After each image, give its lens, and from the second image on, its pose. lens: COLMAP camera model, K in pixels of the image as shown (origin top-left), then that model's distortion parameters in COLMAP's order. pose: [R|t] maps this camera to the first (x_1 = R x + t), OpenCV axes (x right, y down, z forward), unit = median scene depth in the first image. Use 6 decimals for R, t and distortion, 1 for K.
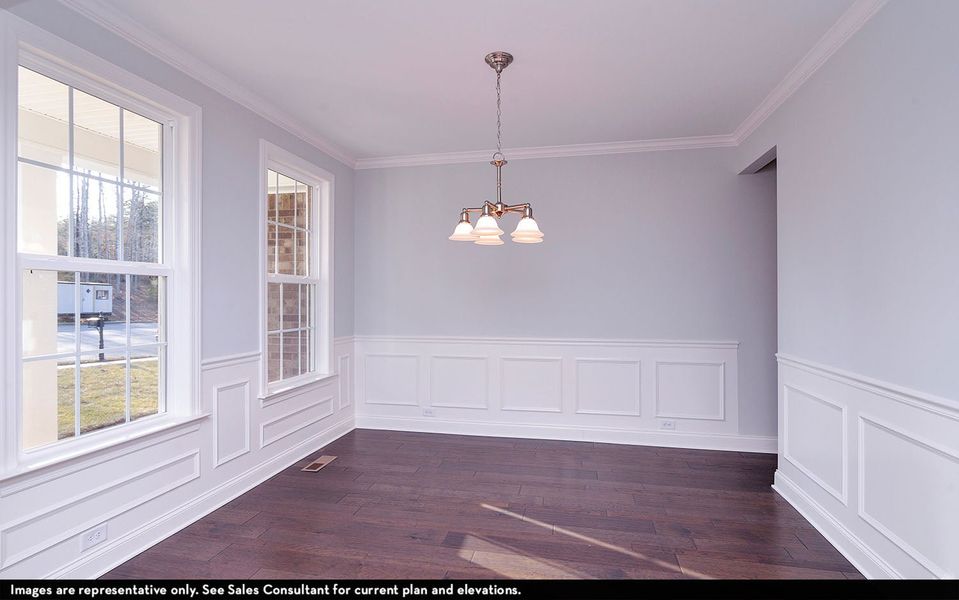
lens RADIAL K [[445.7, 0, 479.5], [0, 445.7, 300.0], [0, 0, 1]] dist [-0.001515, -0.000449]
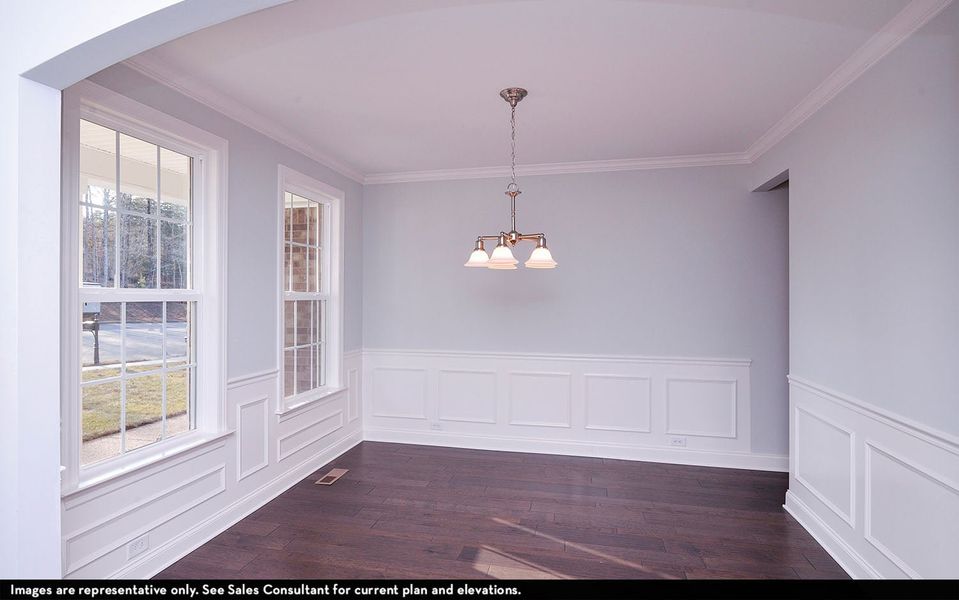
lens RADIAL K [[476.8, 0, 459.1], [0, 476.8, 299.3], [0, 0, 1]] dist [-0.001281, 0.000272]
pose [[0.999423, -0.000542, -0.033949, -0.035133], [0.000839, 0.999961, 0.008750, -0.055748], [0.033943, -0.008774, 0.999385, -0.090280]]
